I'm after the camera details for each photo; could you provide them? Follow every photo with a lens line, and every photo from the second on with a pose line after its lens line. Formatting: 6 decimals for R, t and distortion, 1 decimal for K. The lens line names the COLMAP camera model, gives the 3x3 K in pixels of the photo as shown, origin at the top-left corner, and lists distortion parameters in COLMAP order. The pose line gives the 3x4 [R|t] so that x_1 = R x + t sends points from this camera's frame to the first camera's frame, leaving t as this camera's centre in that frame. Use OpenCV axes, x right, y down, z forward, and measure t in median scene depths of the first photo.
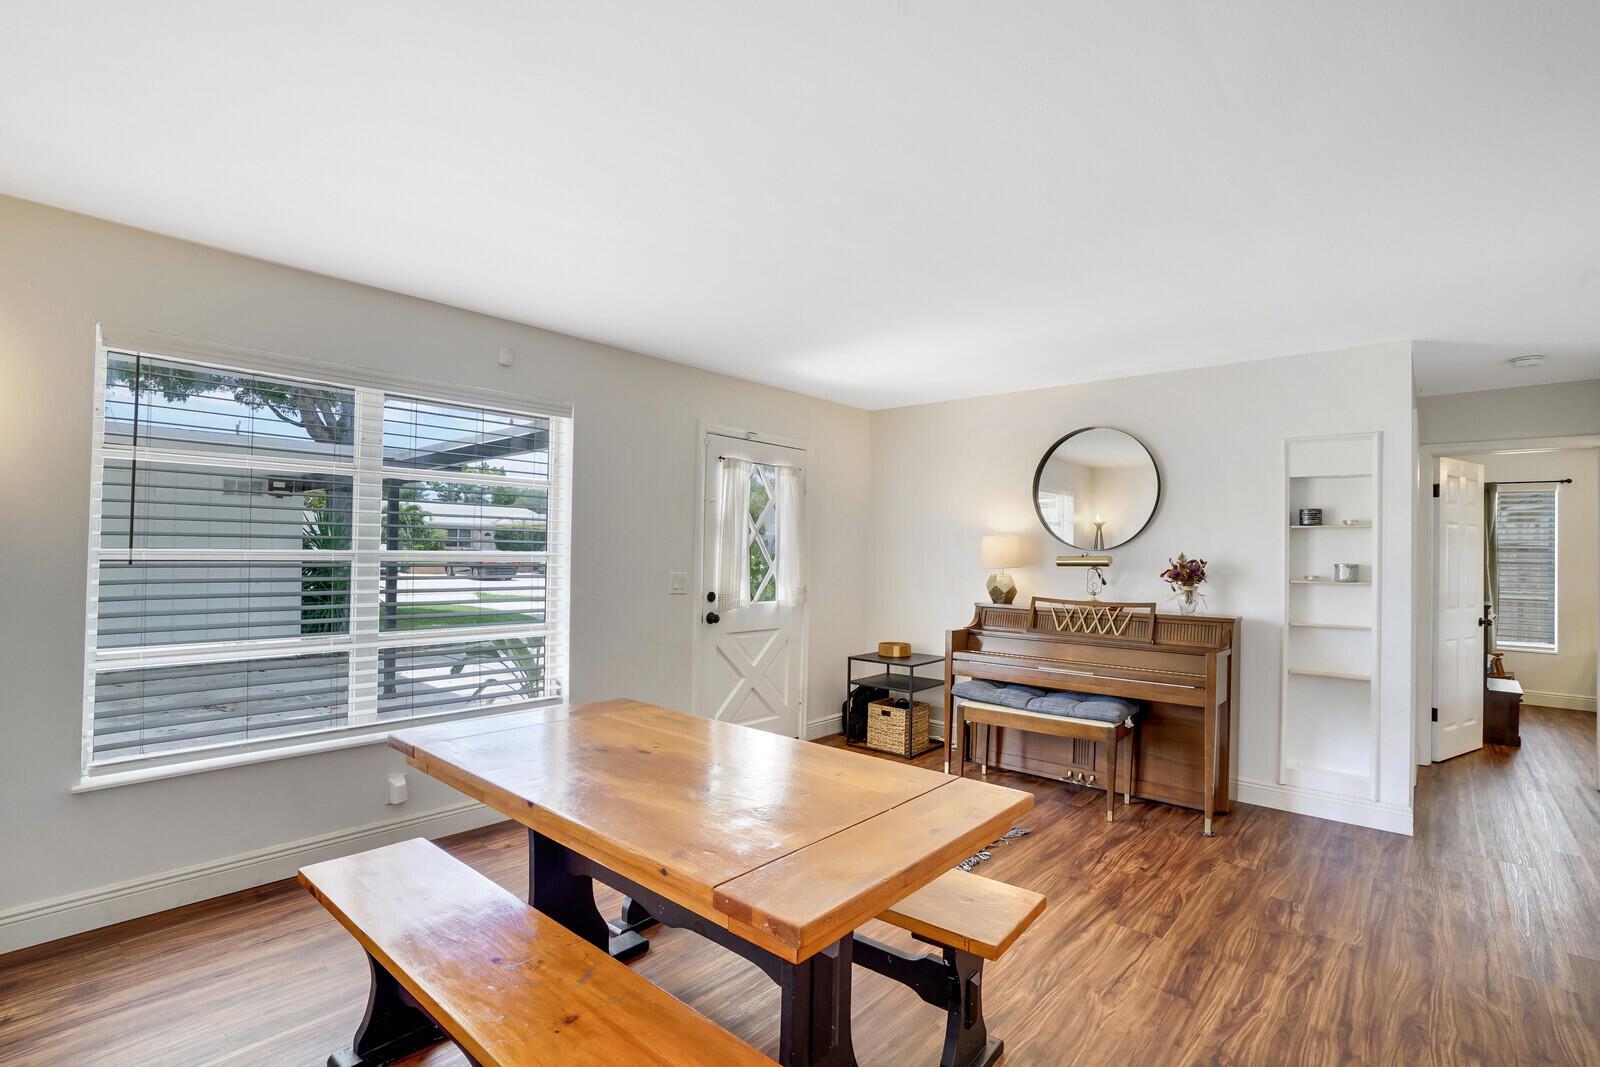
lens RADIAL K [[743.8, 0, 791.6], [0, 743.8, 535.9], [0, 0, 1]] dist [-0.030297, 0.013277]
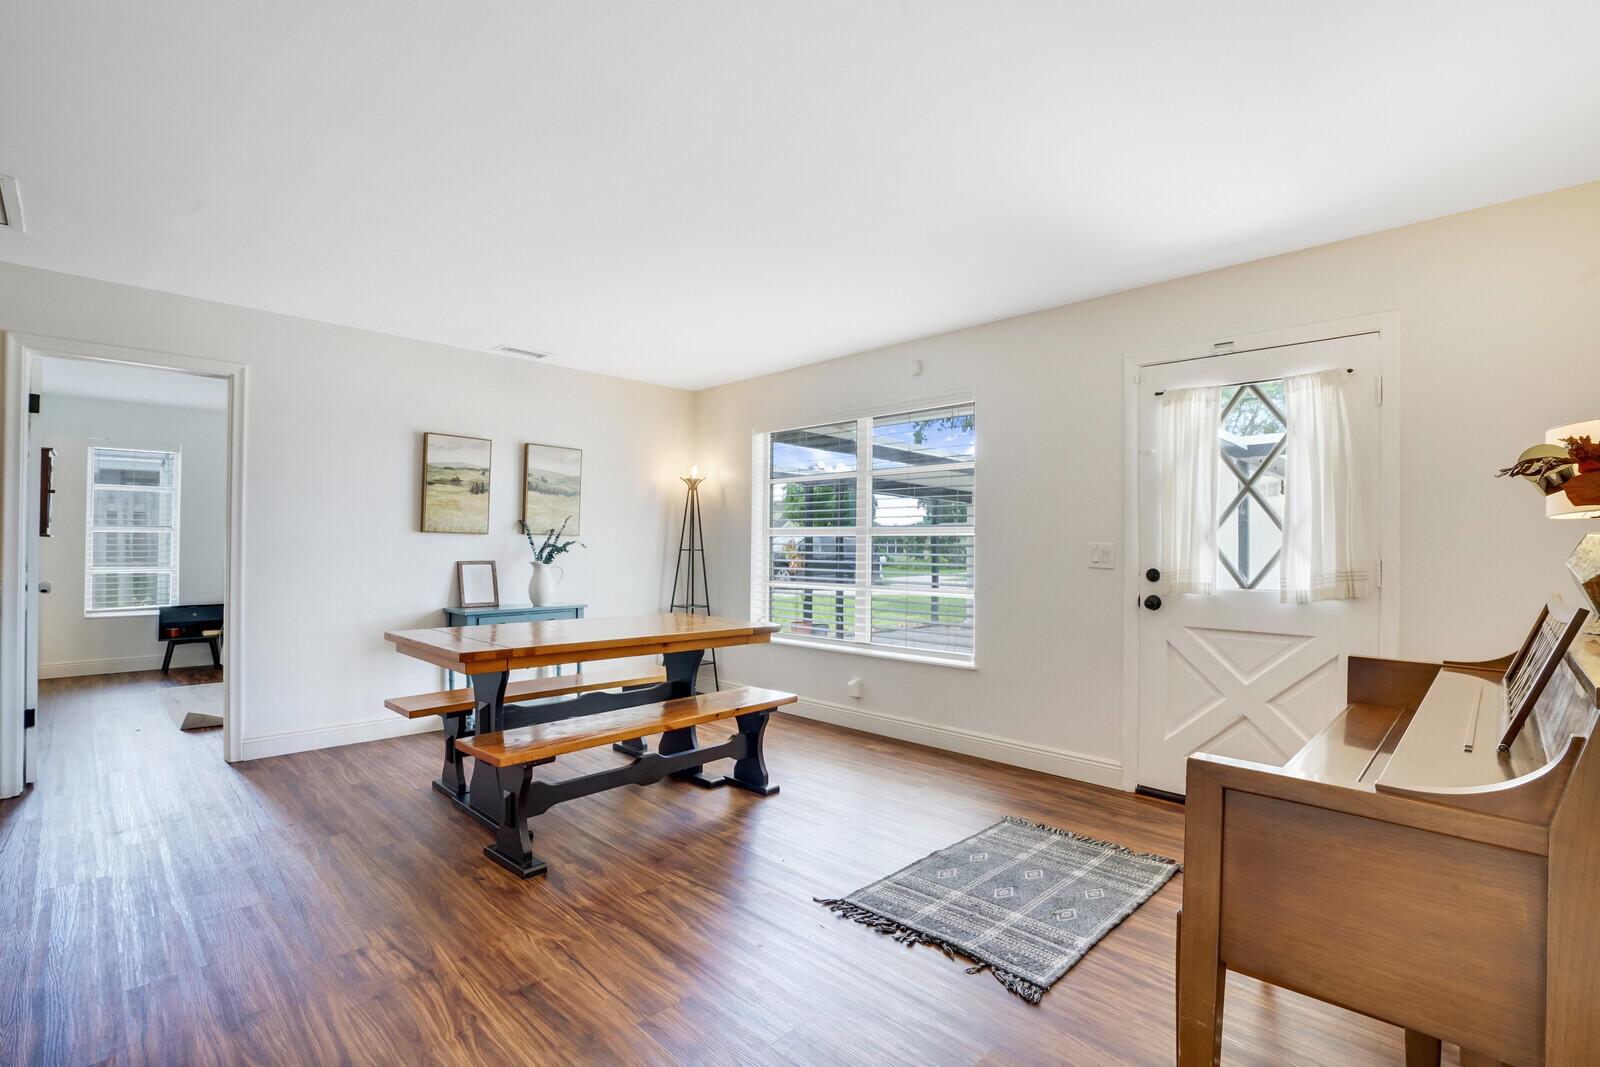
lens RADIAL K [[732.9, 0, 803.9], [0, 732.9, 535.7], [0, 0, 1]] dist [-0.038345, 0.010250]
pose [[-0.052188, -0.034303, -0.998048, 1.281744], [0.011614, 0.999321, -0.034954, 0.120427], [0.998570, -0.013416, -0.051754, 1.288976]]
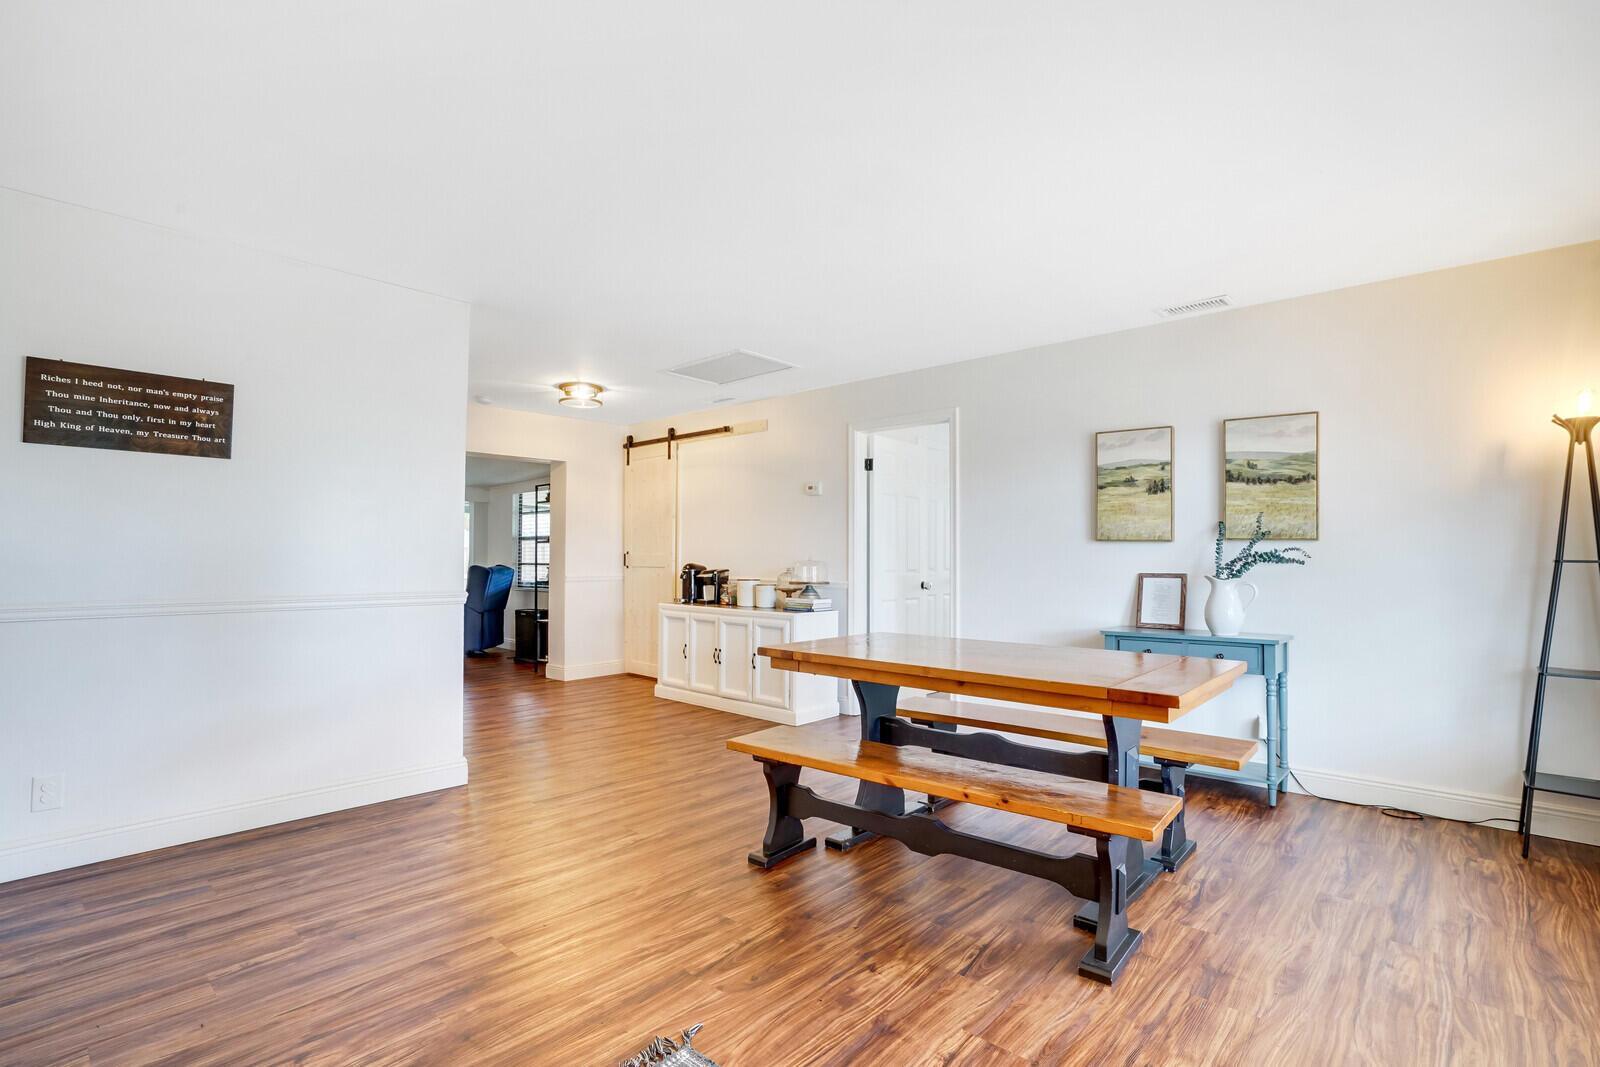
lens RADIAL K [[770.6, 0, 800.0], [0, 770.6, 533.5], [0, 0, 1]] dist [-0.012601, 0.000532]
pose [[-0.999673, -0.020100, 0.015834, 0.145227], [-0.020793, 0.998776, -0.044889, 0.114281], [-0.014913, -0.045204, -0.998866, 2.059076]]
